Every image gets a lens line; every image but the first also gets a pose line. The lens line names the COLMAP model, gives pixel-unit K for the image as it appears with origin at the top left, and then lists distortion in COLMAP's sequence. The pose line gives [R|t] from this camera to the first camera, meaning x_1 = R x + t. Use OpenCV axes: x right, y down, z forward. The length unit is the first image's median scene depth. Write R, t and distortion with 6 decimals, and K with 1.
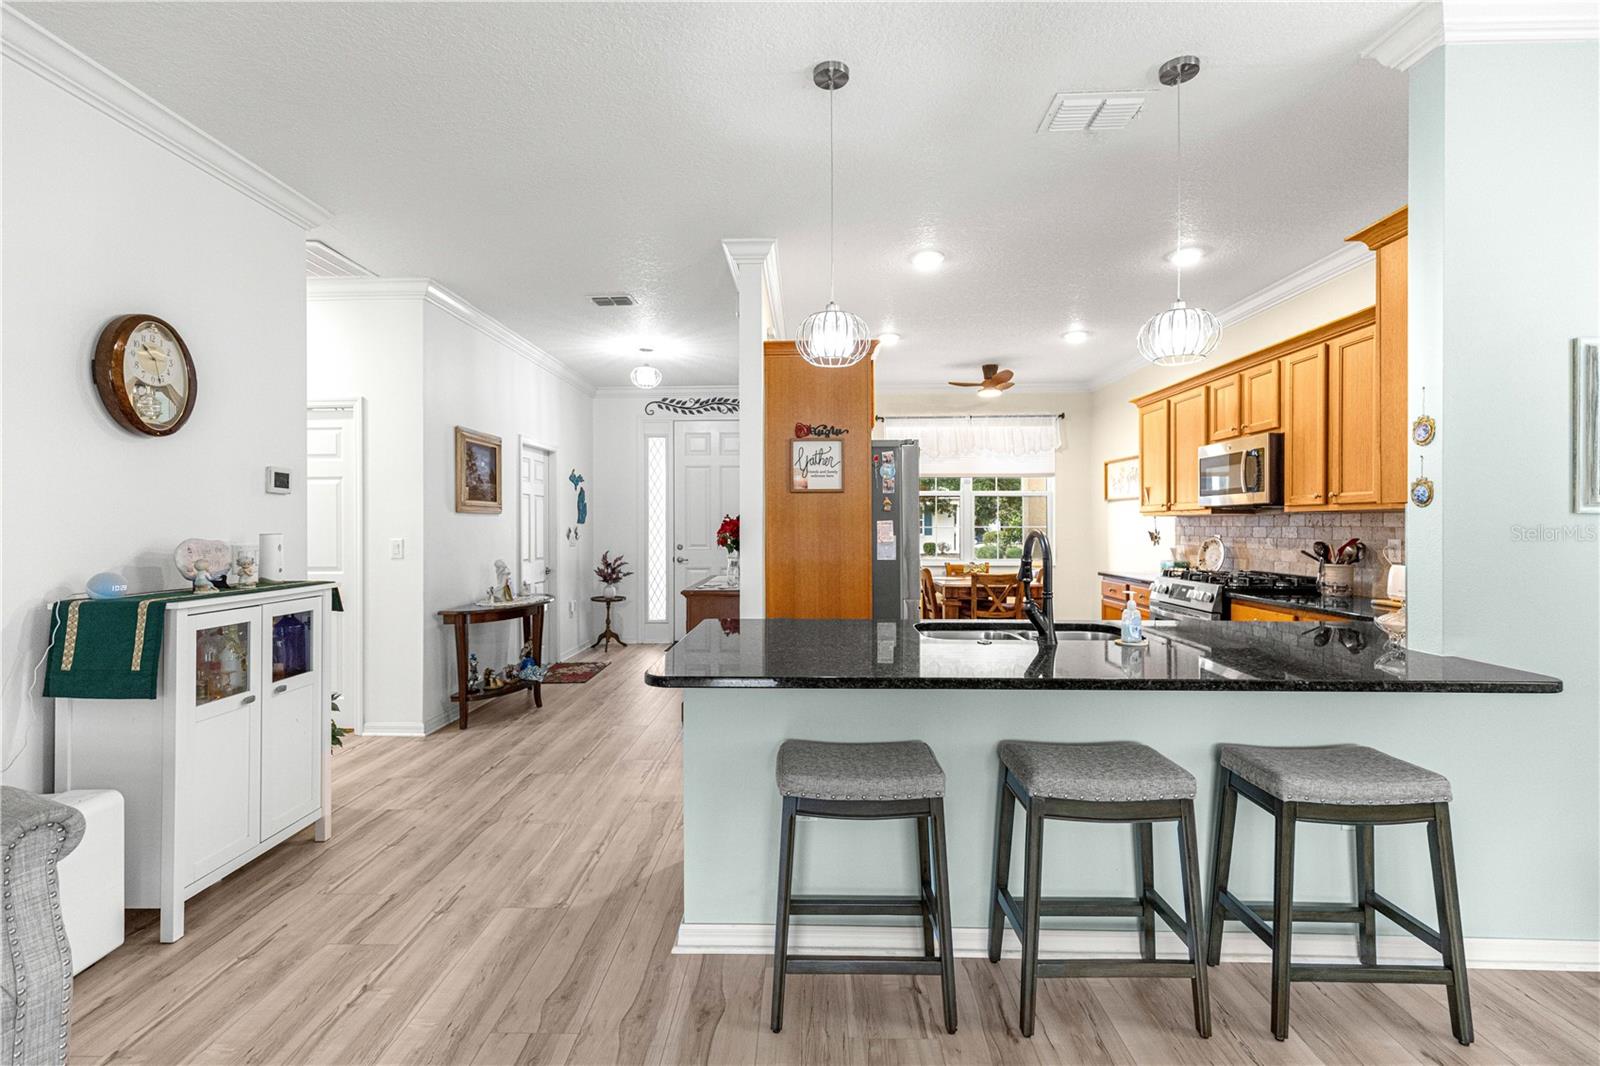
lens RADIAL K [[726.3, 0, 796.3], [0, 726.3, 523.3], [0, 0, 1]] dist [0.003212, 0.000359]
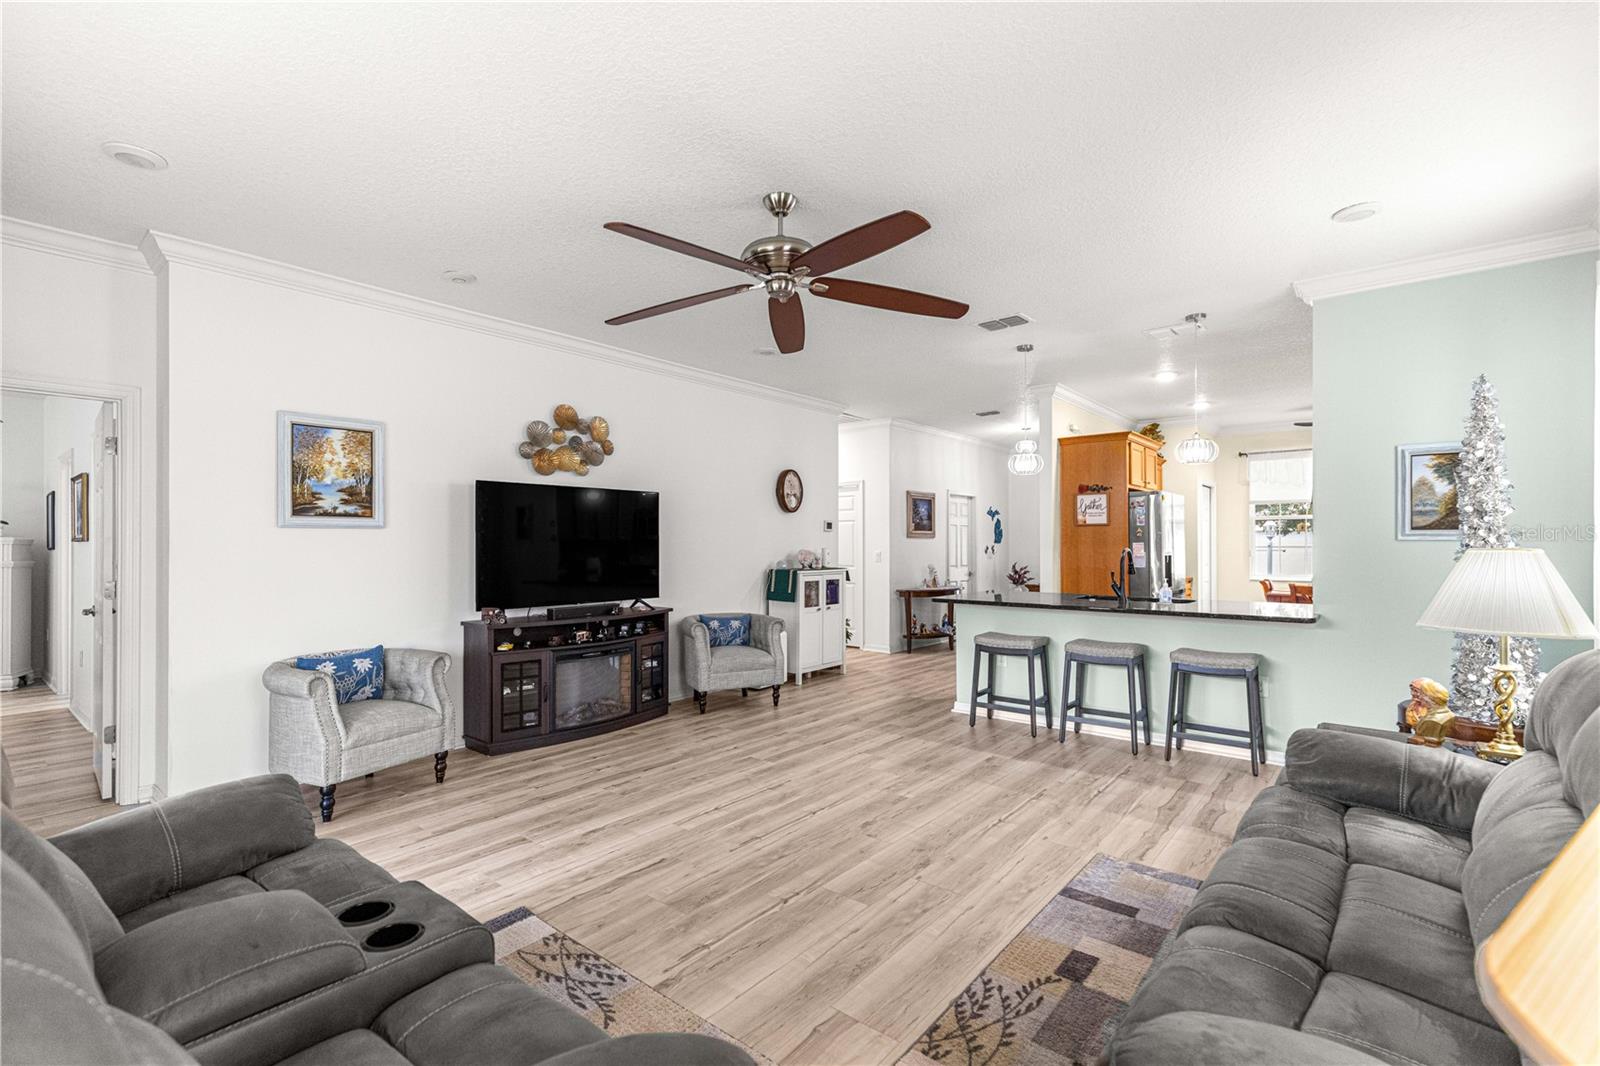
lens RADIAL K [[722.8, 0, 791.6], [0, 722.8, 538.5], [0, 0, 1]] dist [0.003581, 0.000163]
pose [[0.782143, -0.002869, -0.623092, 0.517831], [0.000581, 0.999992, -0.003876, -0.006817], [0.623099, 0.002670, 0.782139, -0.716283]]
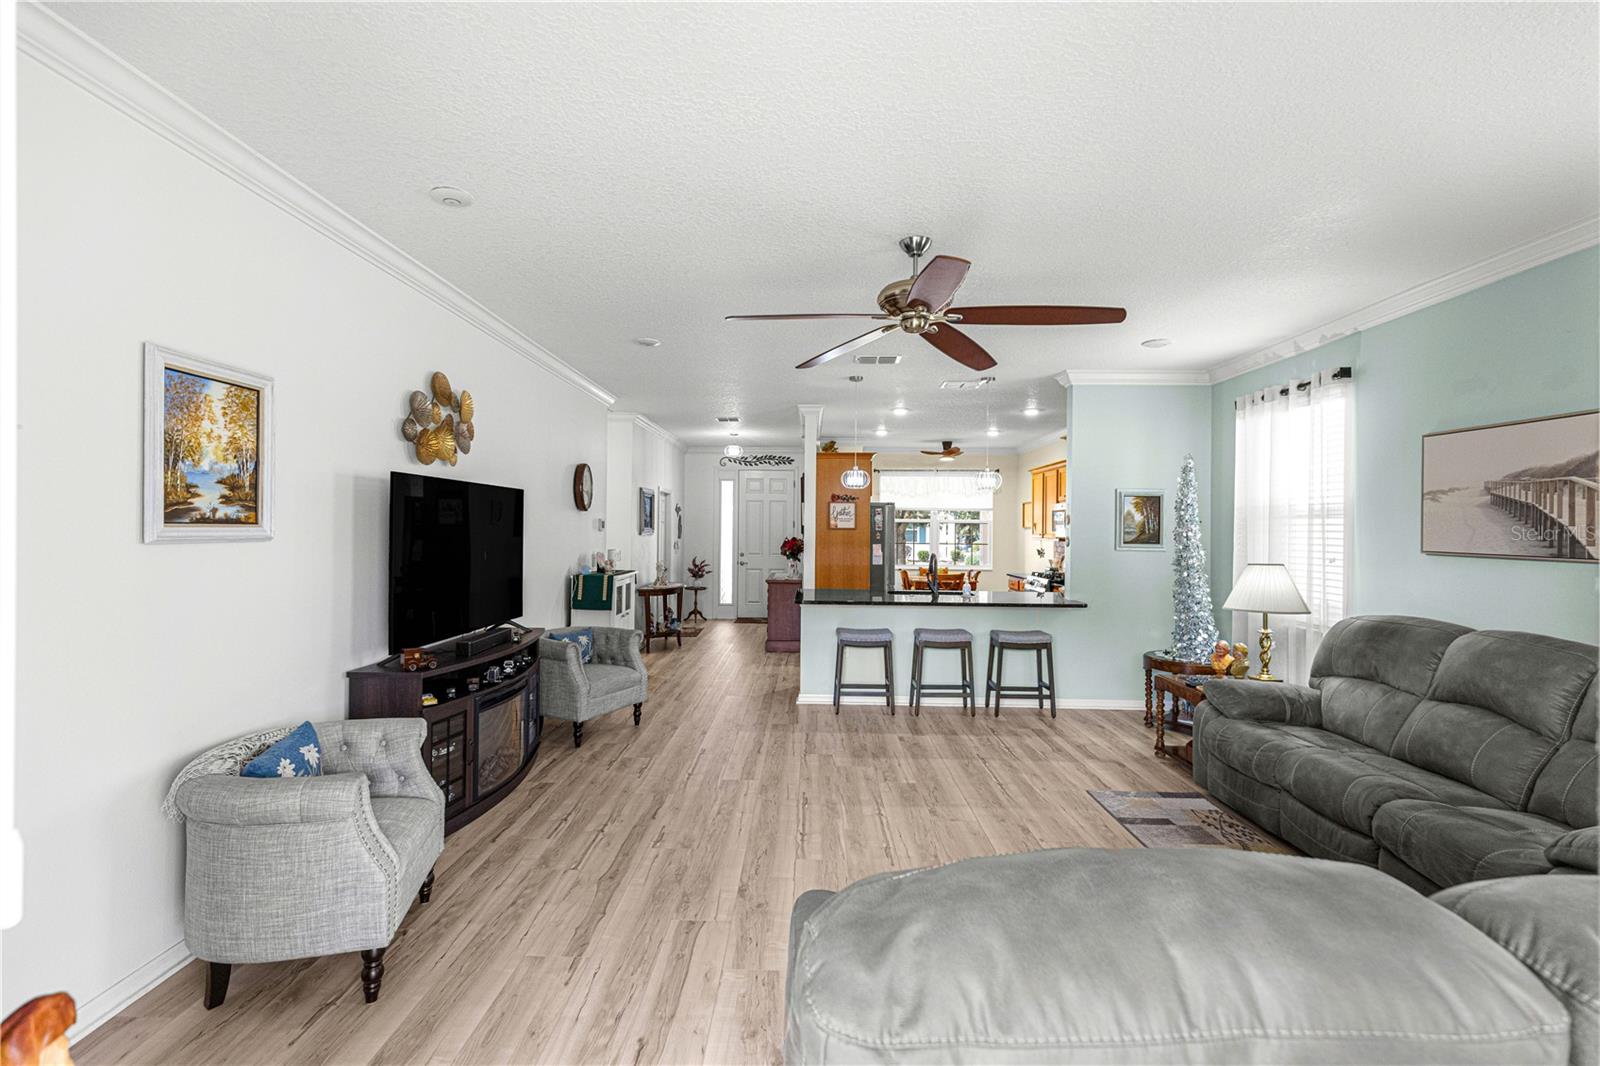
lens RADIAL K [[726.3, 0, 796.3], [0, 726.3, 523.3], [0, 0, 1]] dist [0.003212, 0.000359]
pose [[0.999920, 0.012630, 0.000423, -0.095072], [-0.012627, 0.999896, -0.006939, -0.043284], [-0.000511, 0.006933, 0.999976, -0.942294]]
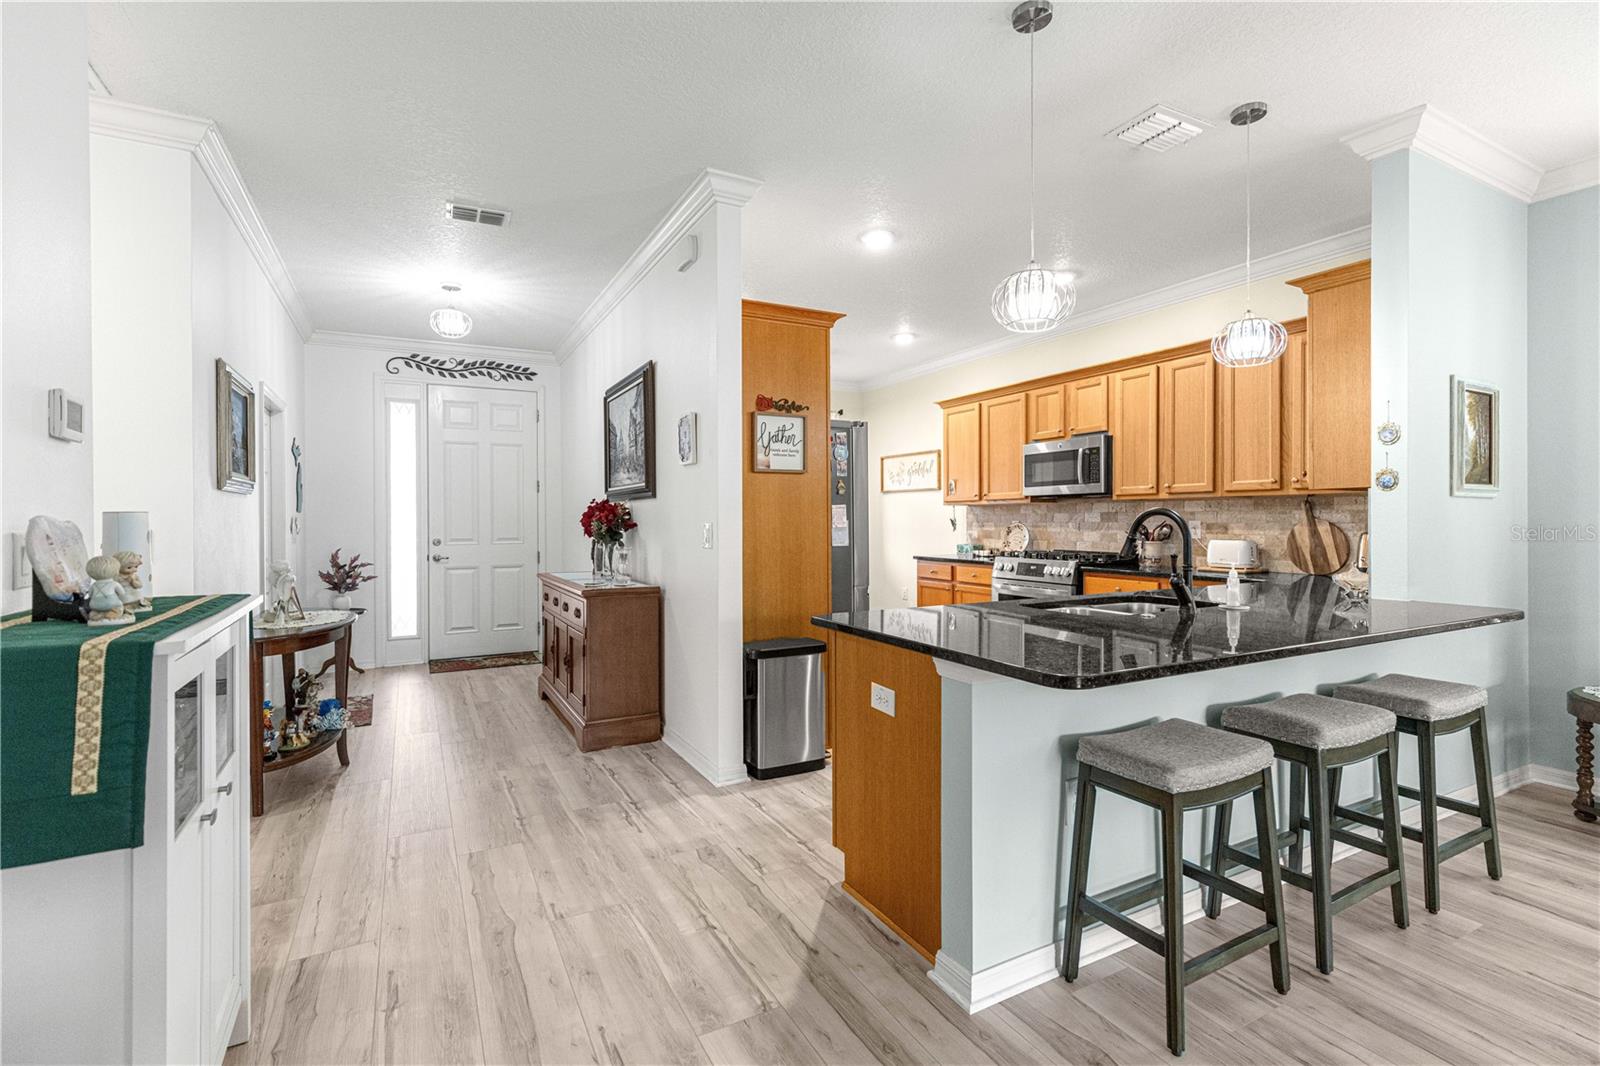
lens RADIAL K [[728.1, 0, 800.8], [0, 728.1, 518.6], [0, 0, 1]] dist [0.002798, 0.000049]
pose [[0.870779, -0.001927, 0.491670, -0.391431], [0.002110, 0.999998, 0.000184, 0.014070], [-0.491670, 0.000877, 0.870781, 0.195099]]
